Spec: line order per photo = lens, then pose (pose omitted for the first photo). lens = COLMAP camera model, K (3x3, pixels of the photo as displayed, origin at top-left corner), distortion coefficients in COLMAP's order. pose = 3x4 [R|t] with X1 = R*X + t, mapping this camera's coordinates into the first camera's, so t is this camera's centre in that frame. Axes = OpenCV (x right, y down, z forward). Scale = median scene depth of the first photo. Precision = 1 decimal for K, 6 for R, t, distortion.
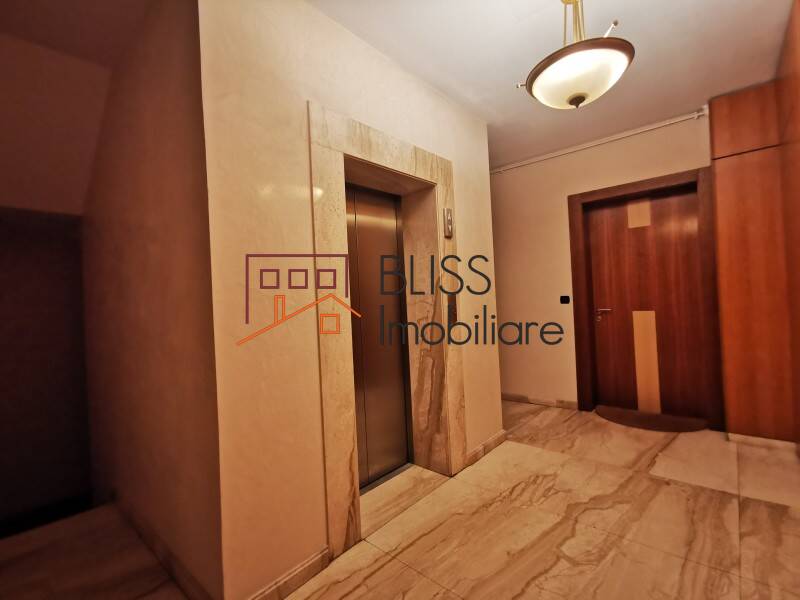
lens RADIAL K [[366.3, 0, 400.8], [0, 366.3, 294.9], [0, 0, 1]] dist [0.019498, 0.000498]
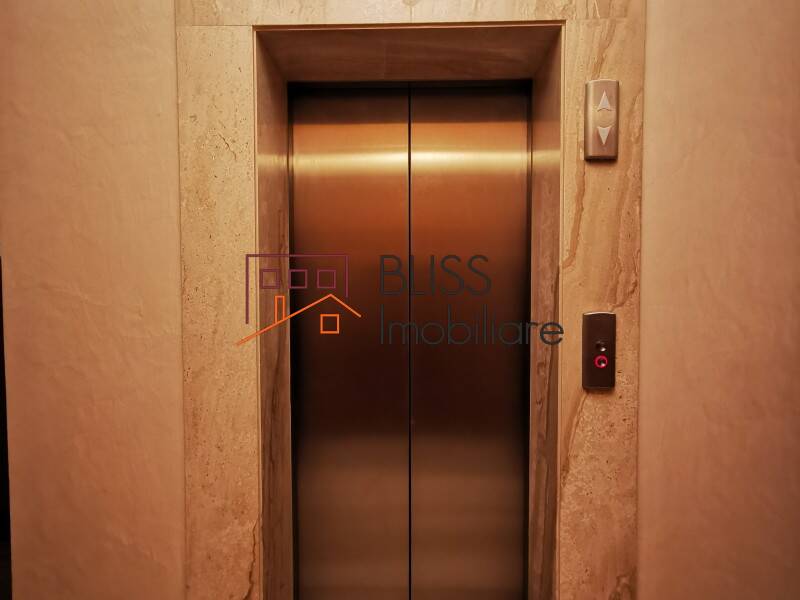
lens RADIAL K [[366.3, 0, 399.4], [0, 366.3, 304.3], [0, 0, 1]] dist [0.019498, 0.000498]
pose [[0.665727, 0.070218, -0.742884, 0.289733], [-0.022286, 0.996989, 0.074265, -0.035663], [0.745863, -0.032885, 0.665287, 0.608367]]
